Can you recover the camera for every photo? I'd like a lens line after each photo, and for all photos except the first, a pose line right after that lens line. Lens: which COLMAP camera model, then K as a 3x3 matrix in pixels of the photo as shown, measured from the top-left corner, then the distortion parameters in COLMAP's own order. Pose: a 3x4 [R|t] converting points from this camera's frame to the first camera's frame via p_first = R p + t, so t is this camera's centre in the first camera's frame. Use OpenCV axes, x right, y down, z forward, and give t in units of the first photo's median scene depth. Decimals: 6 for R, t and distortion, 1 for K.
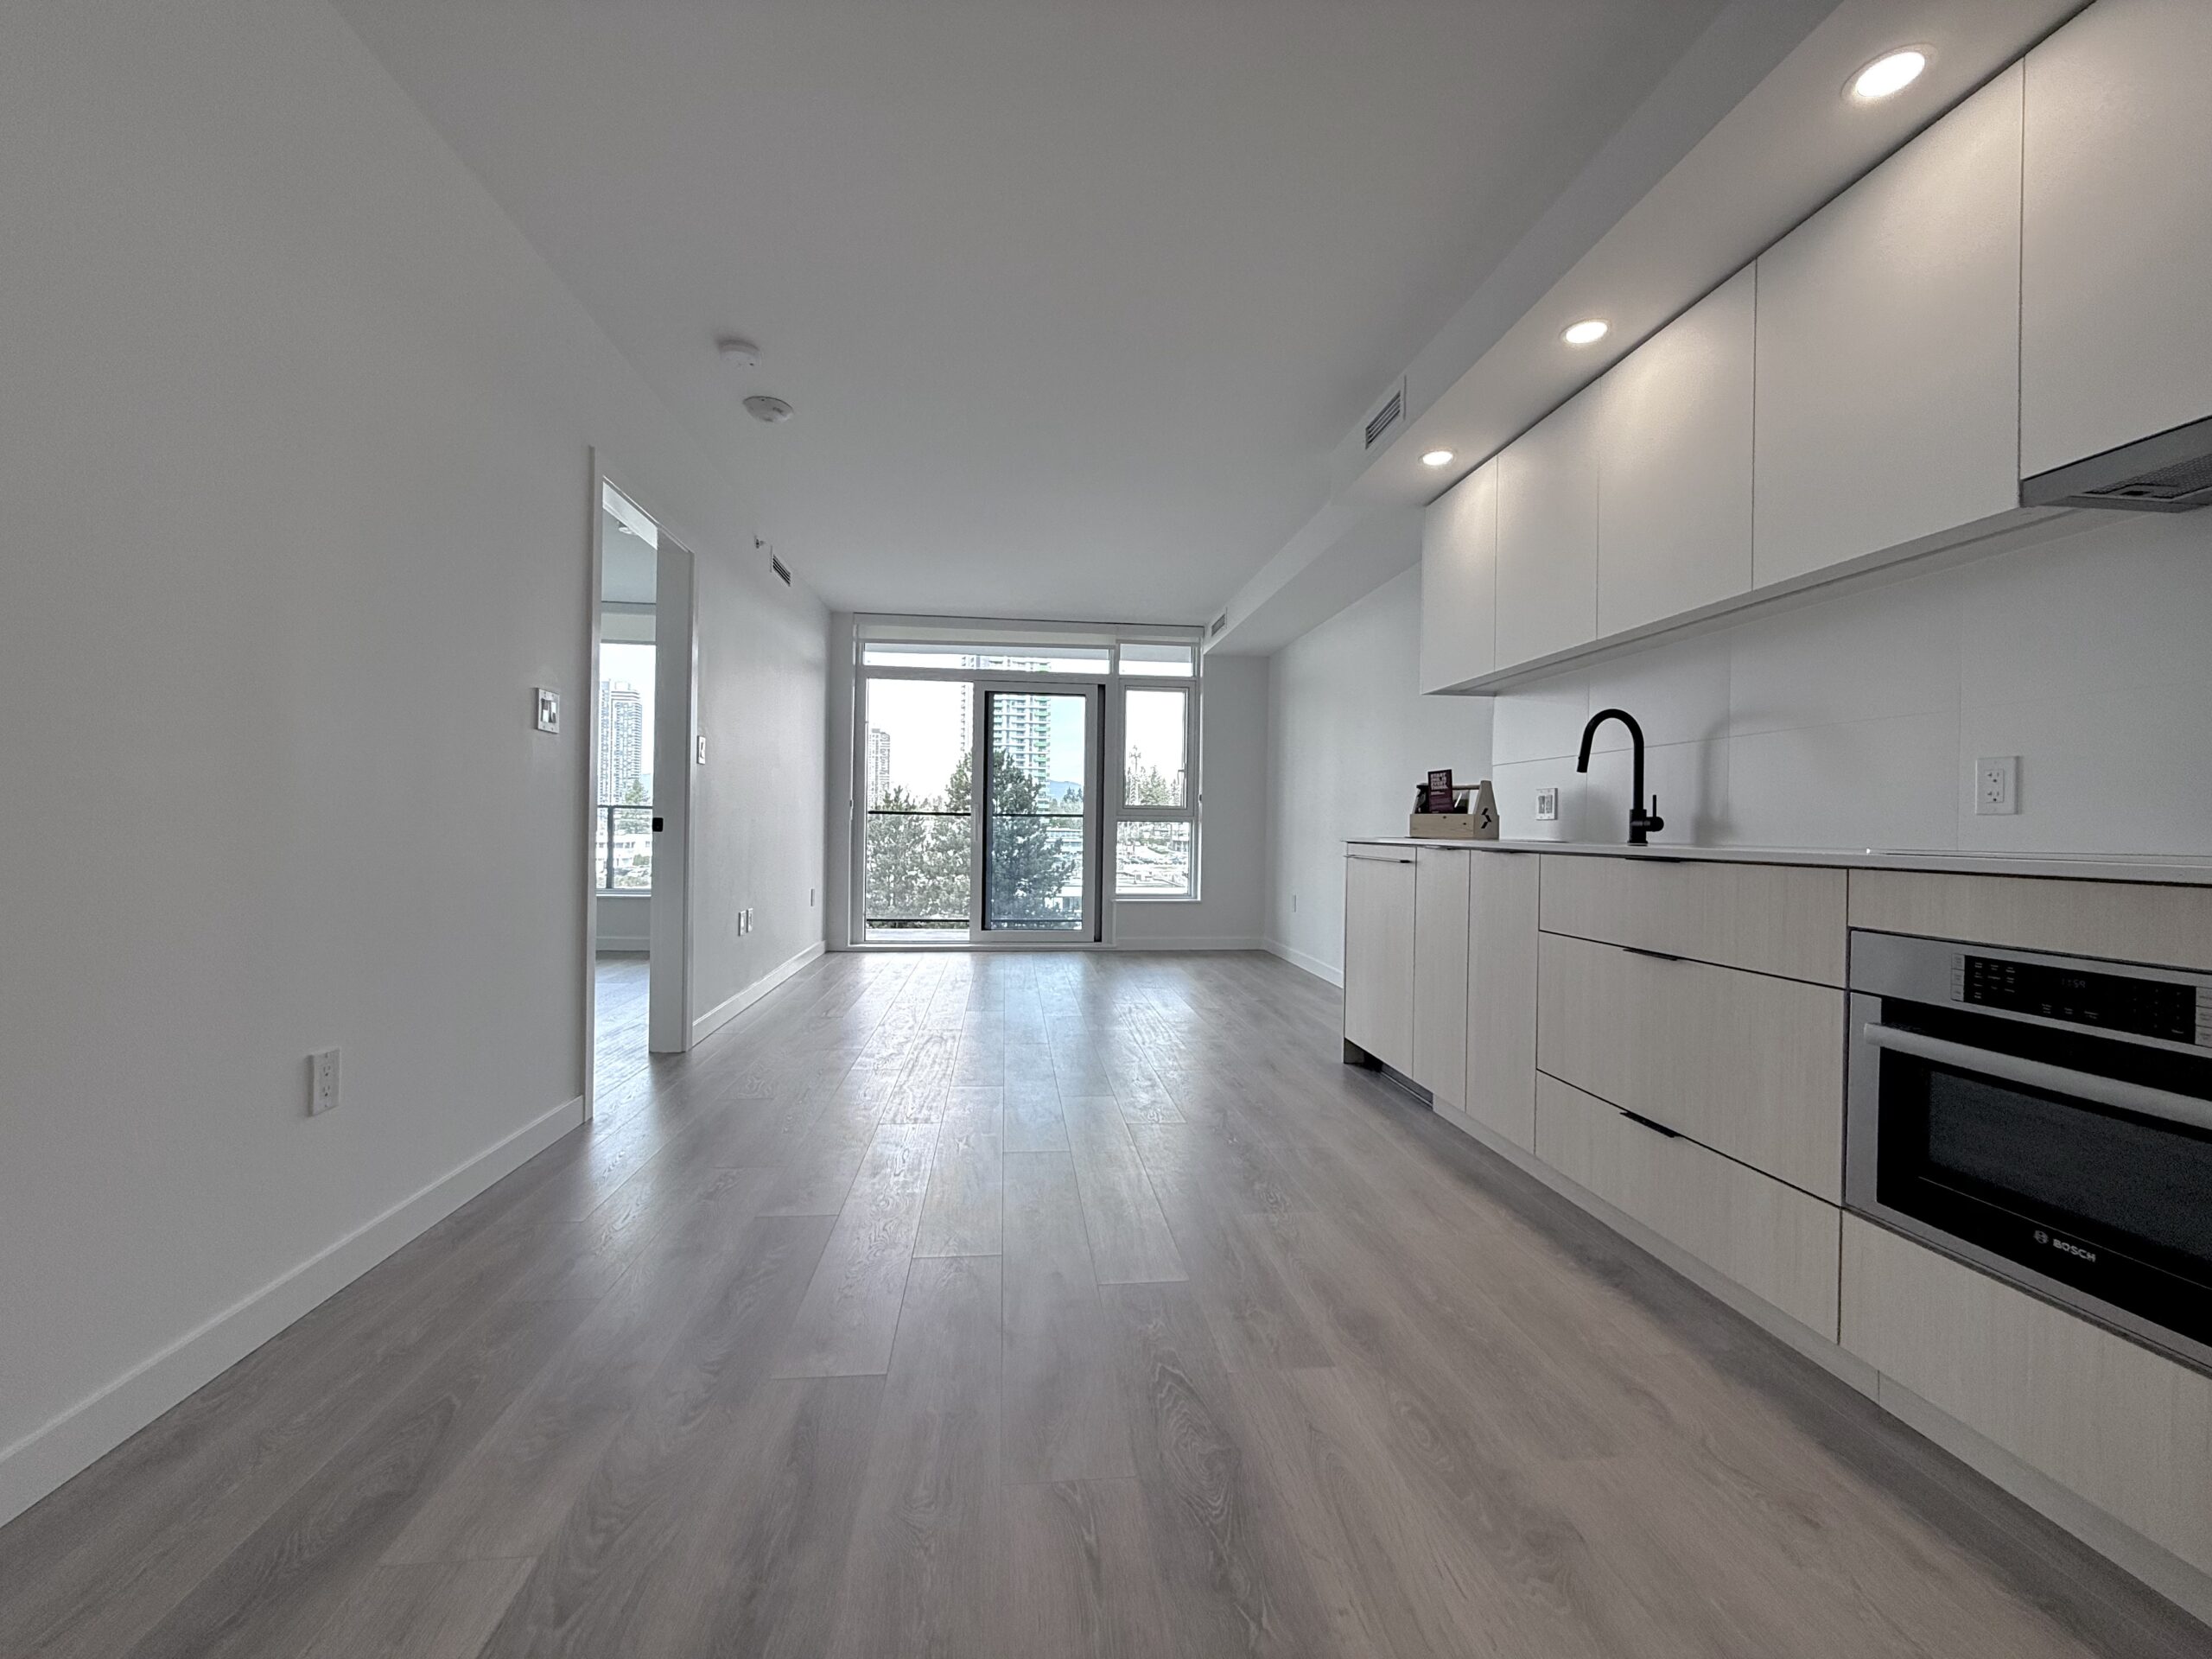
lens RADIAL K [[889.3, 0, 1105.9], [0, 889.3, 829.6], [0, 0, 1]] dist [0.002579, 0.000264]
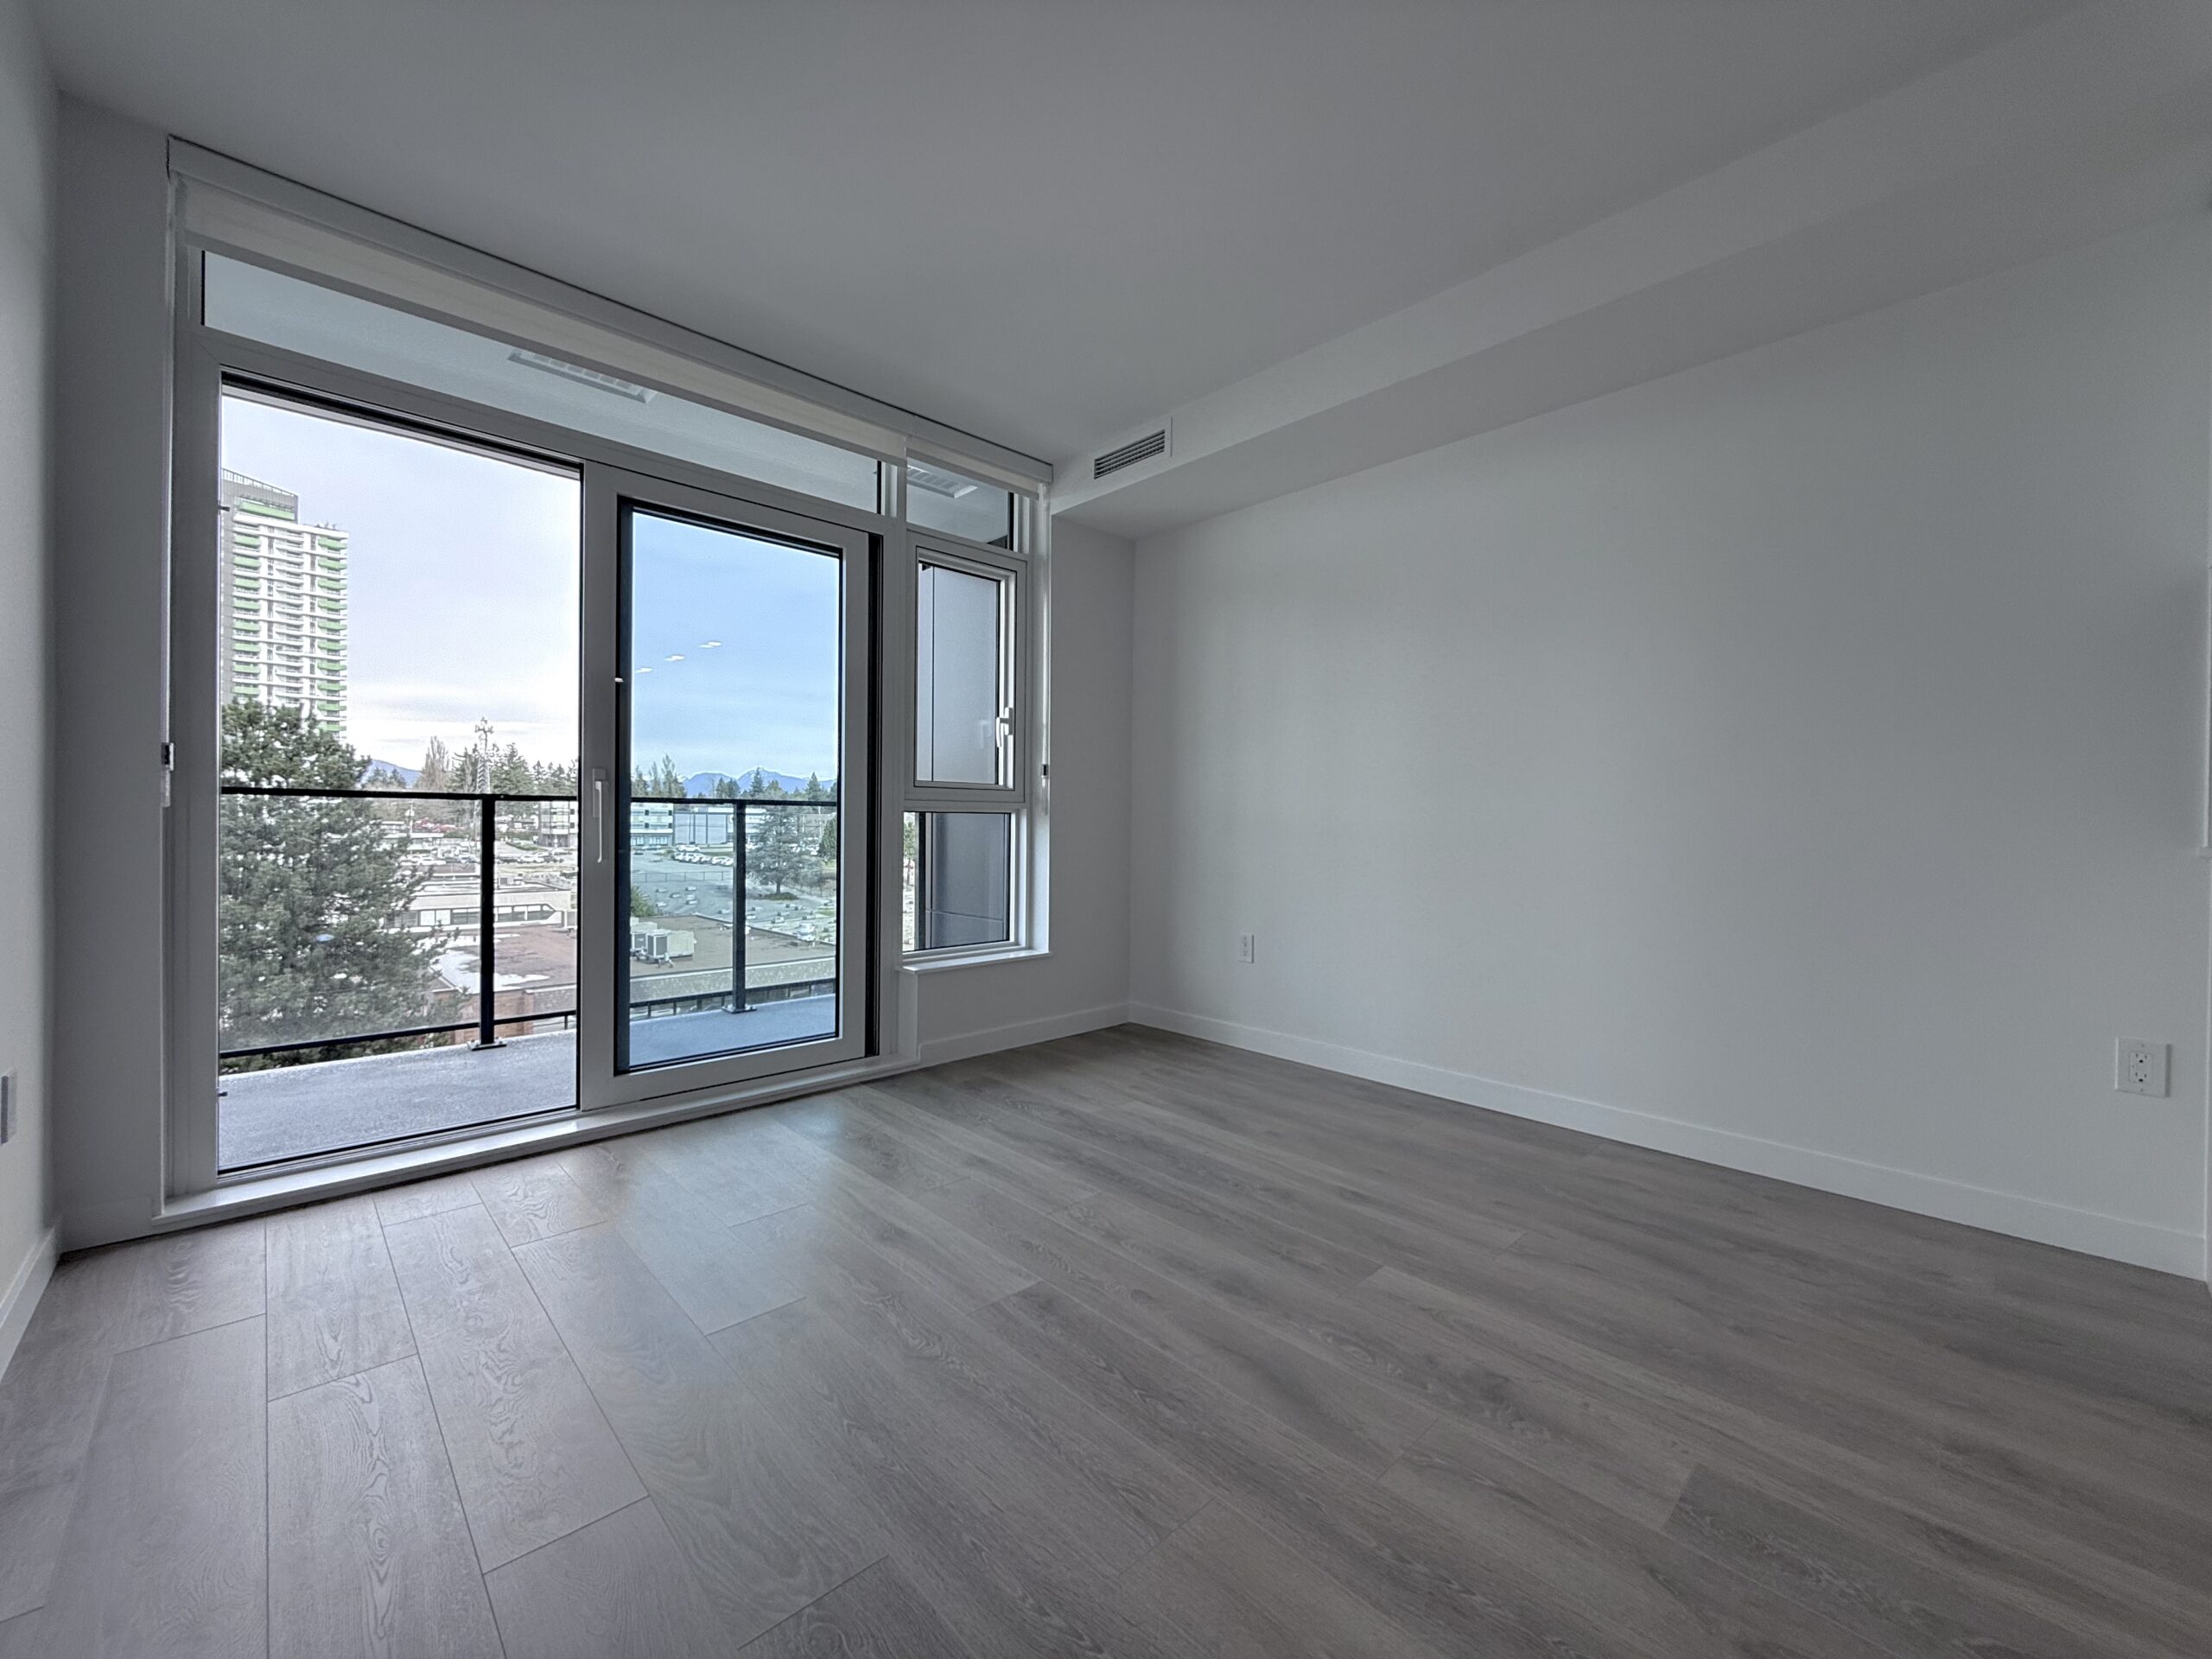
lens RADIAL K [[889.3, 0, 1103.5], [0, 889.3, 831.7], [0, 0, 1]] dist [0.002579, 0.000264]
pose [[0.798841, -0.012773, 0.601407, -0.199286], [0.004638, 0.999876, 0.015075, -0.005079], [-0.601525, -0.009253, 0.798801, 0.520904]]
